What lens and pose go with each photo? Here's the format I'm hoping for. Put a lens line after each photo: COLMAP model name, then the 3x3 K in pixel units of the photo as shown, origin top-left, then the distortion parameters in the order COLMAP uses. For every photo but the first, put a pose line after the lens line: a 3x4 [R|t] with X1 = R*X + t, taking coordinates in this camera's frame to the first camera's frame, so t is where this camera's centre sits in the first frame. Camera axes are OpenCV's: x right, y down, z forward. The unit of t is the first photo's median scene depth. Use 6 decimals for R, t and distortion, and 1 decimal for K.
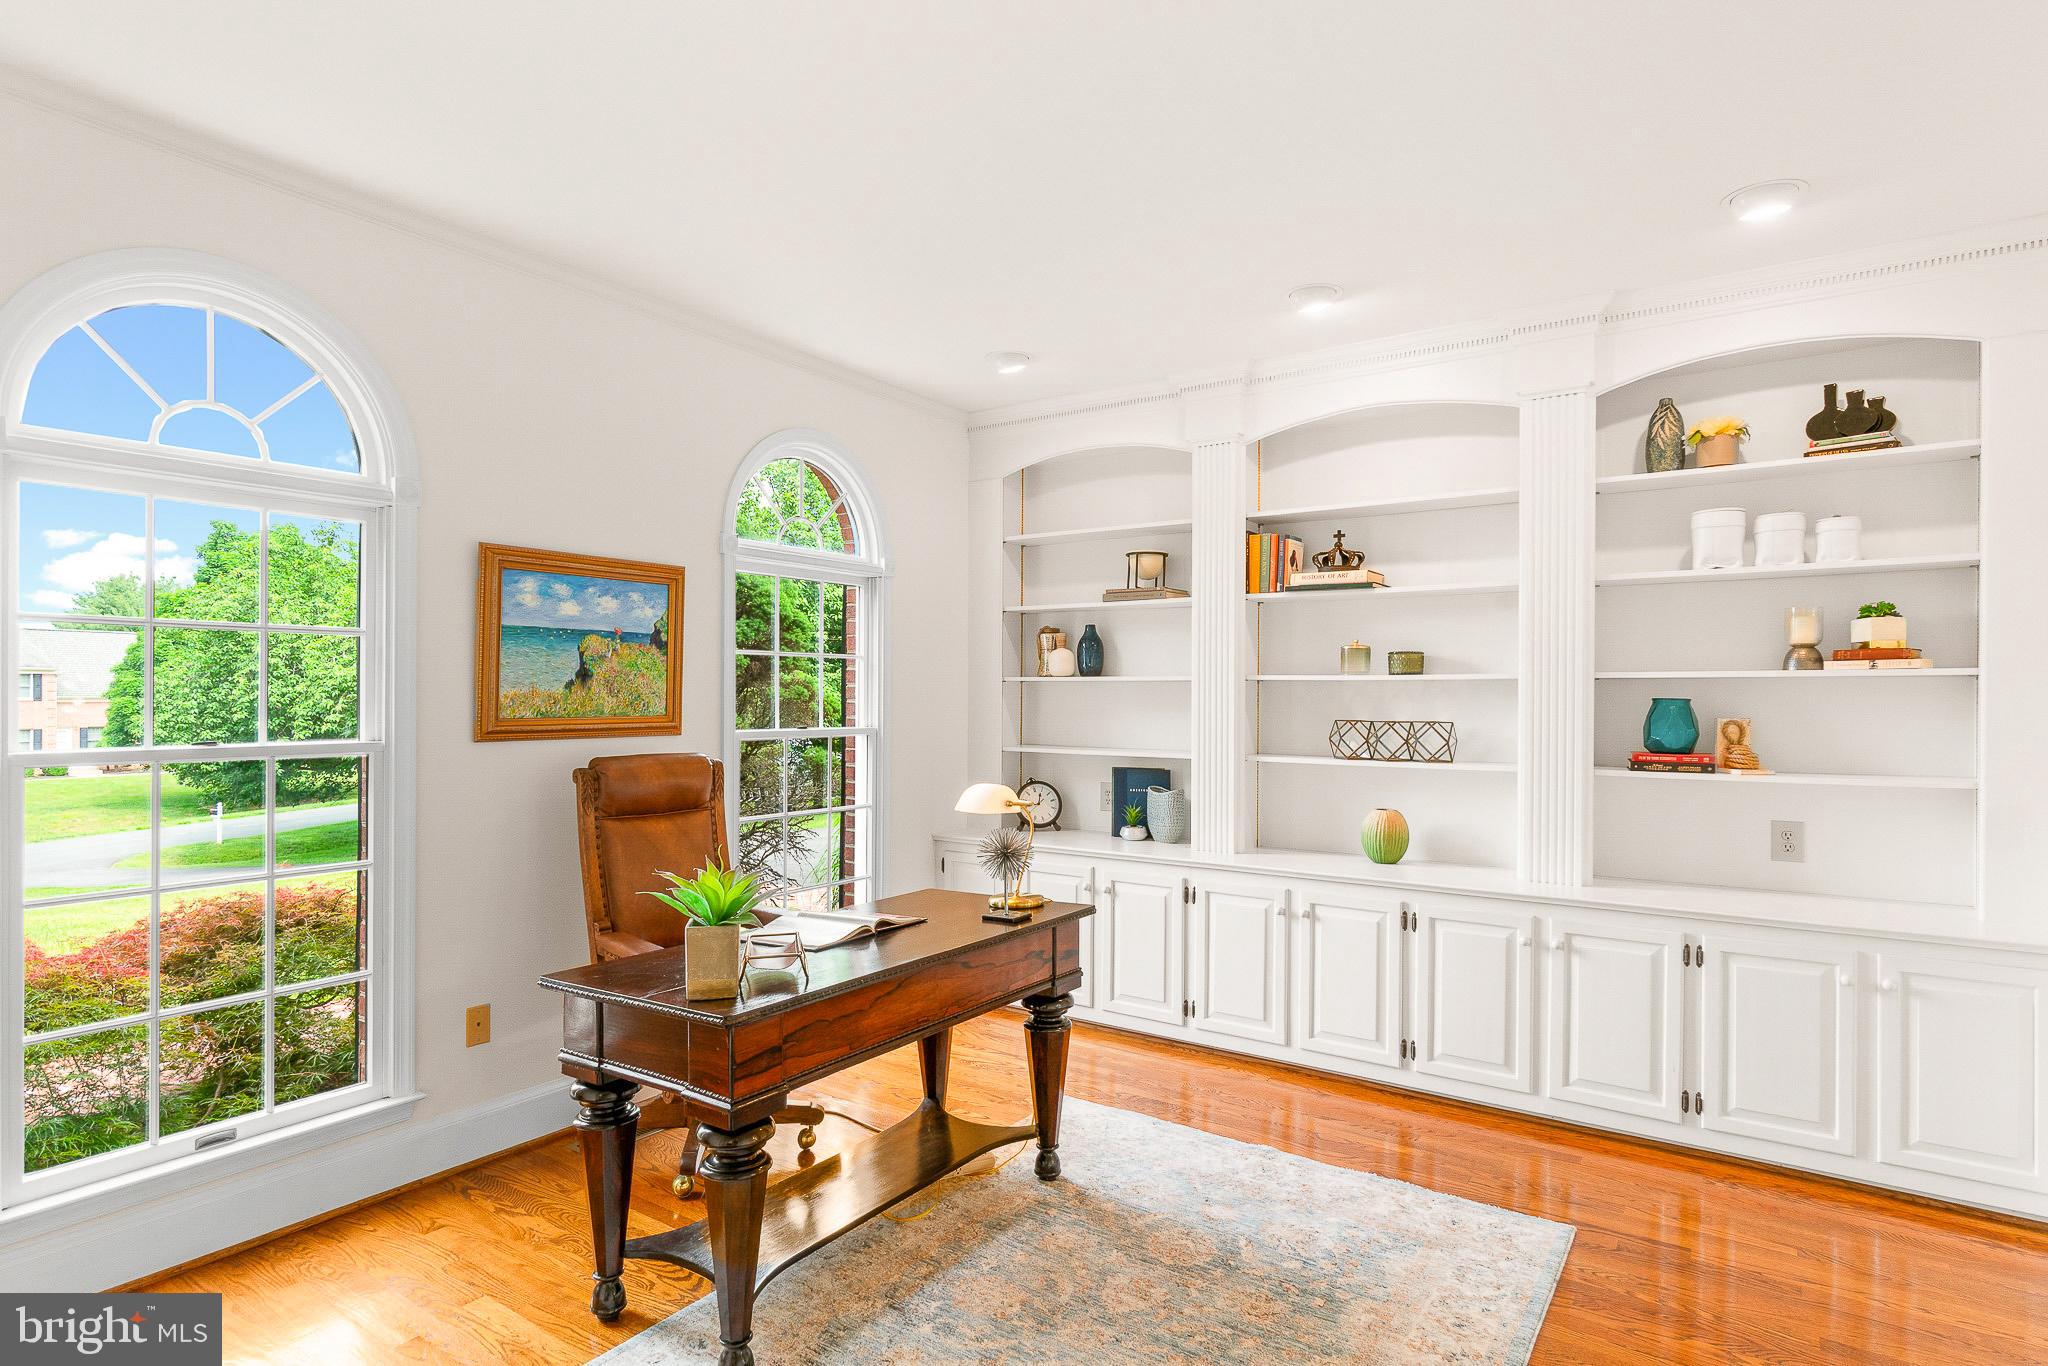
lens RADIAL K [[1005.0, 0, 1018.4], [0, 1005.0, 696.6], [0, 0, 1]] dist [-0.021398, -0.000312]
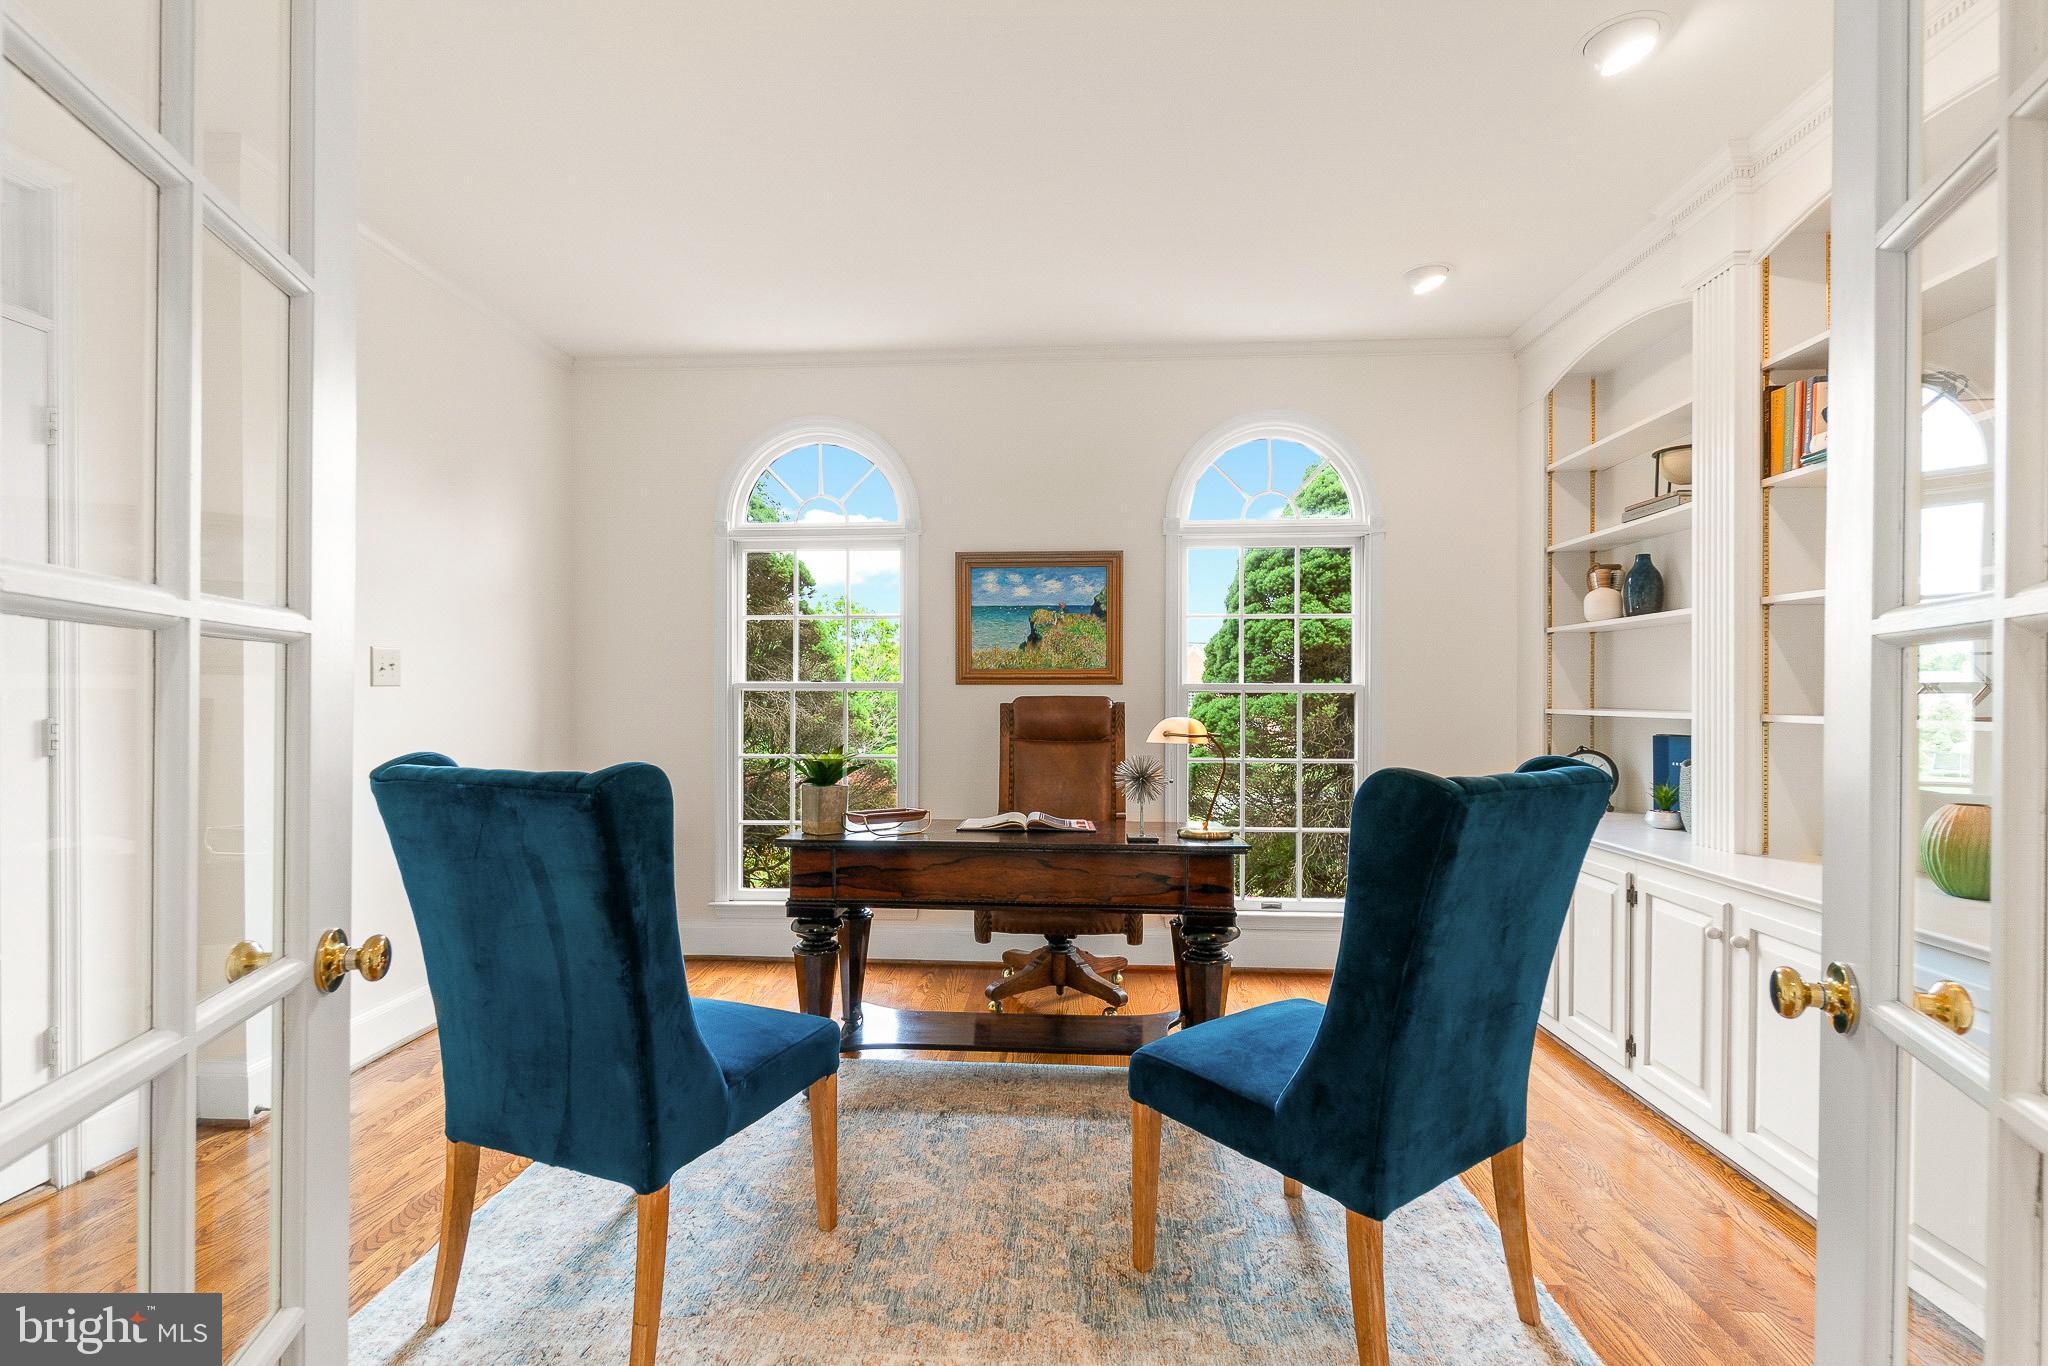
lens RADIAL K [[888.2, 0, 1017.9], [0, 888.2, 690.8], [0, 0, 1]] dist [-0.009068, 0.000566]
pose [[0.546665, -0.005633, -0.837333, 0.557093], [0.003453, 0.999984, -0.004473, 0.053700], [0.837344, -0.000447, 0.546676, 0.298554]]
